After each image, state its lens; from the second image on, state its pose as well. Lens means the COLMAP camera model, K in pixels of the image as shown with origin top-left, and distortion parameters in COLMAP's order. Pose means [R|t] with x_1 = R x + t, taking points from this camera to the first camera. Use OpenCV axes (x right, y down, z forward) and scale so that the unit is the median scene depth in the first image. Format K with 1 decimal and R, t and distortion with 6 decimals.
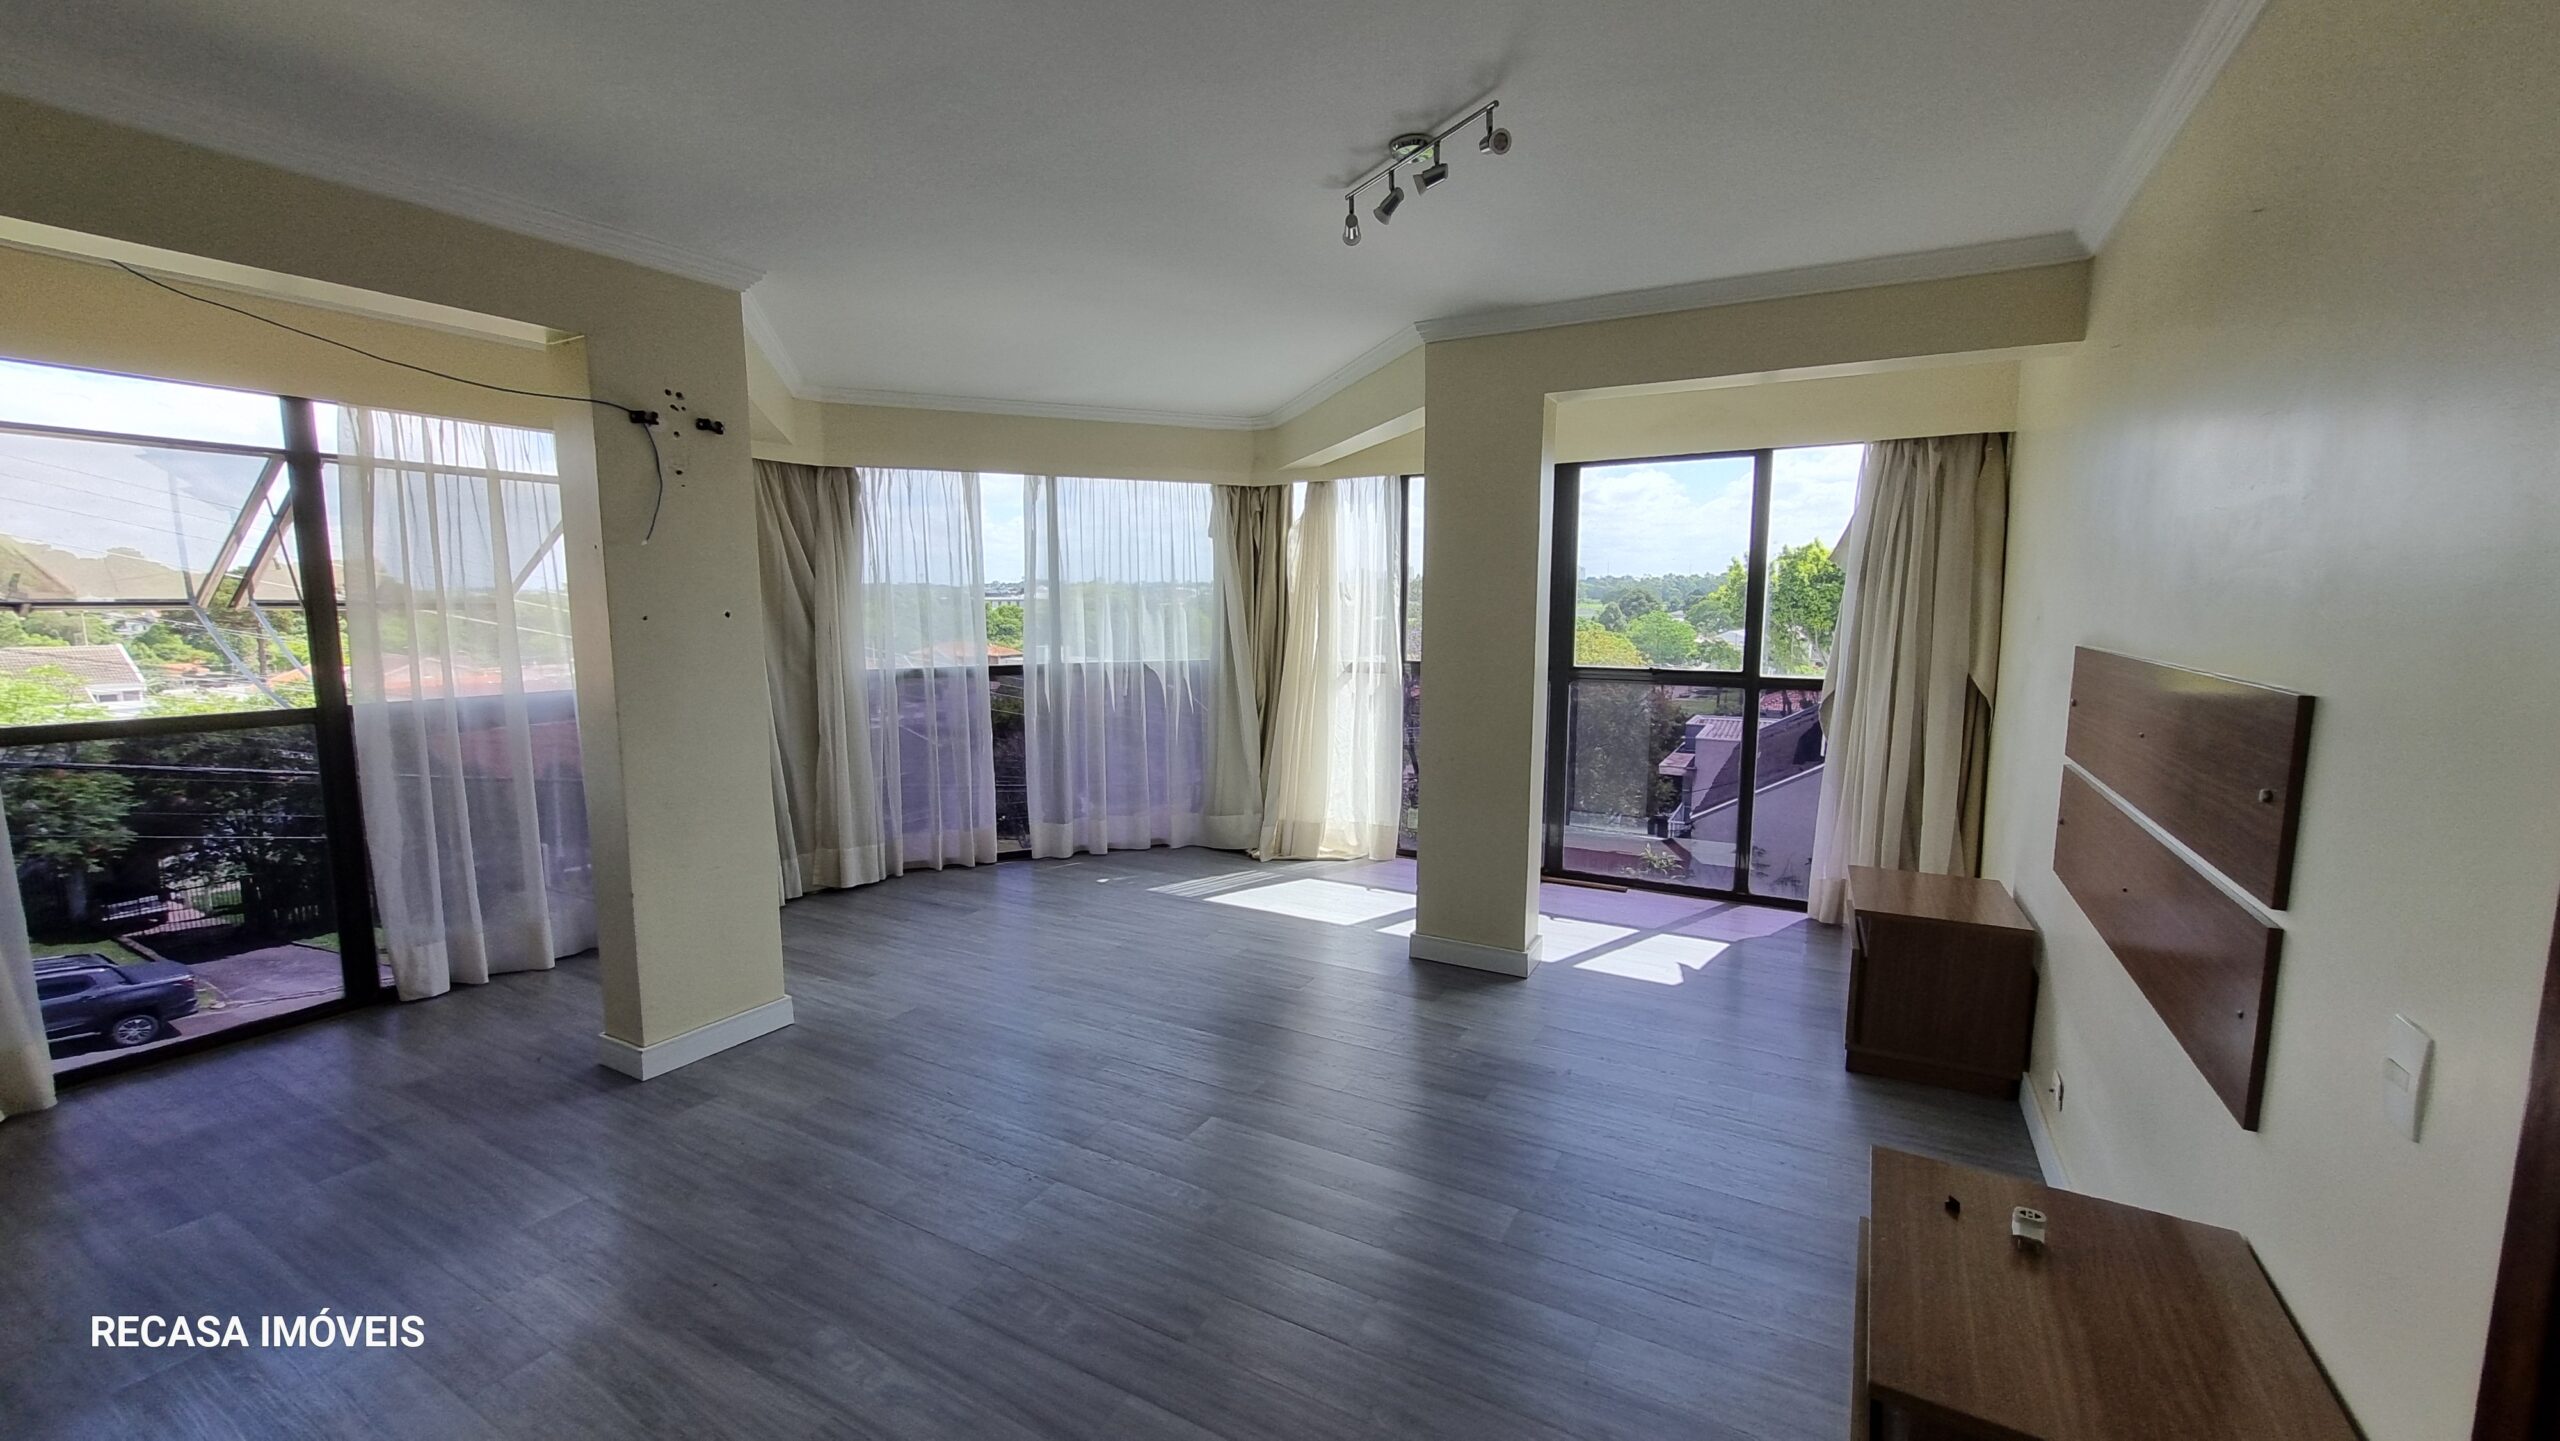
lens RADIAL K [[1007.8, 0, 1270.6], [0, 1007.8, 720.9], [0, 0, 1]] dist [0.000484, -0.000023]
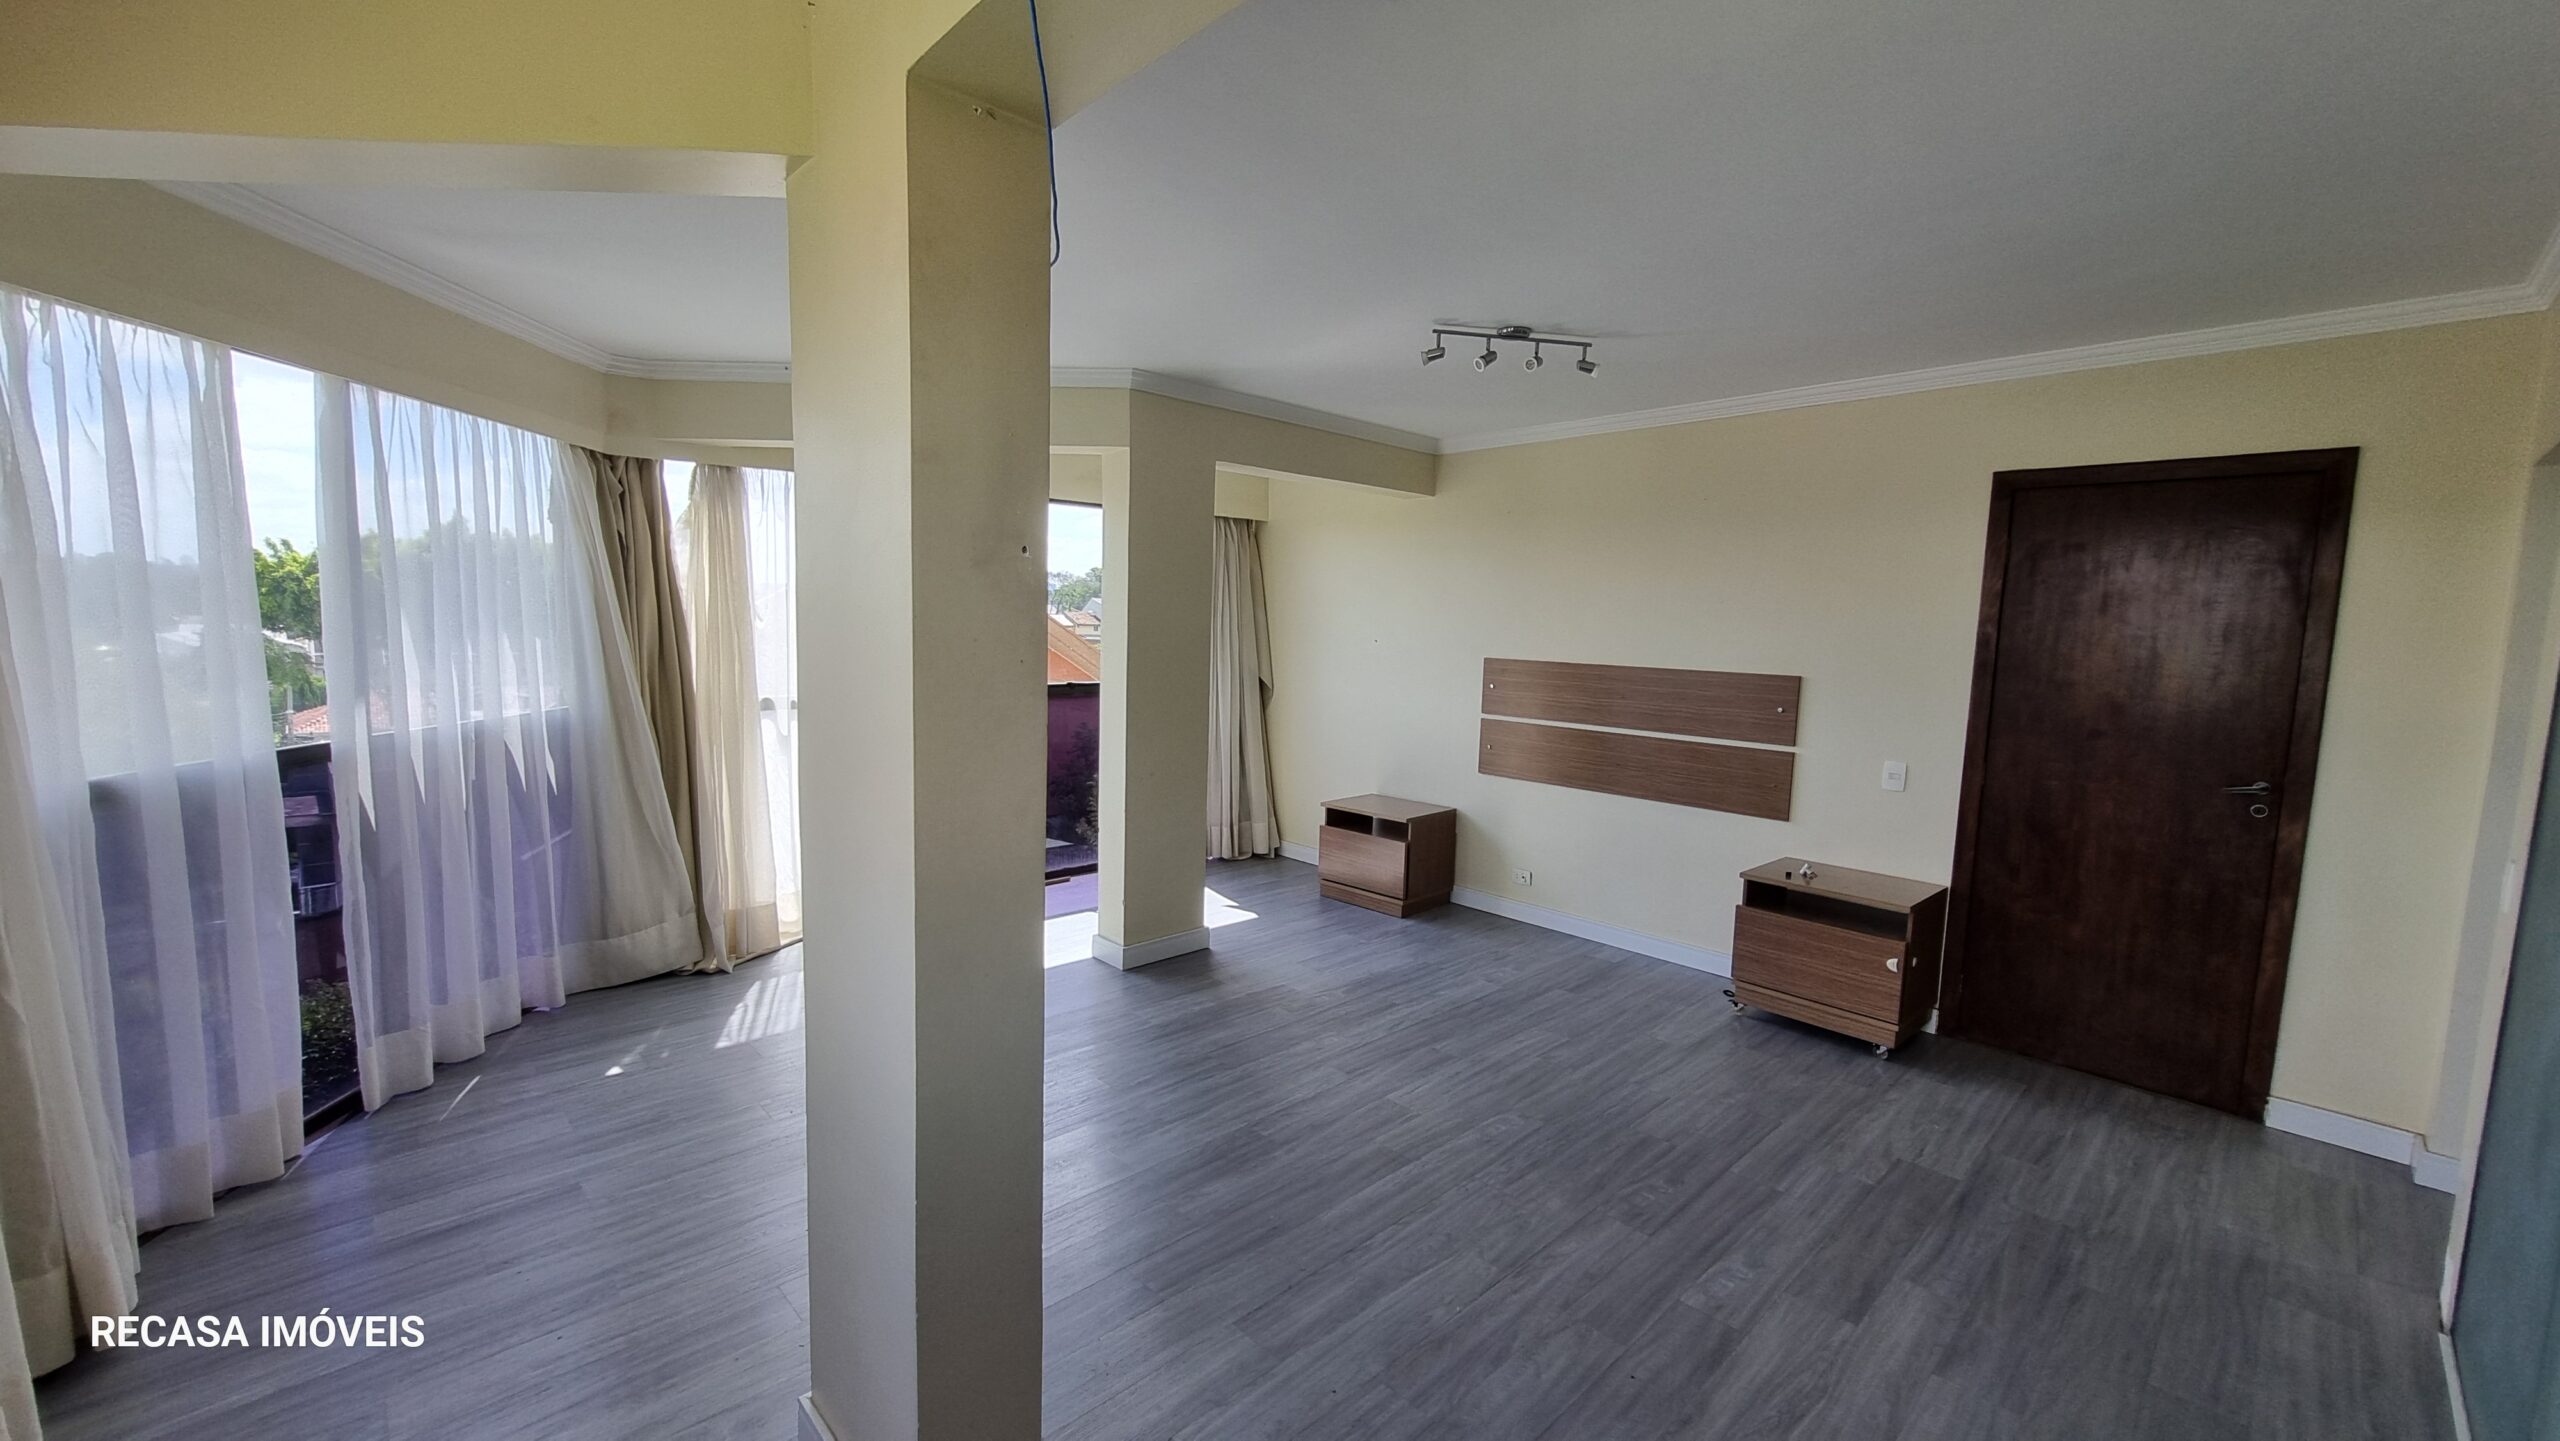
lens RADIAL K [[1007.8, 0, 1270.6], [0, 1007.8, 720.9], [0, 0, 1]] dist [0.000484, -0.000023]
pose [[0.298594, -0.089241, 0.950199, -0.614721], [0.090063, 0.993810, 0.065035, -0.060146], [-0.950121, 0.066159, 0.304783, 0.407120]]
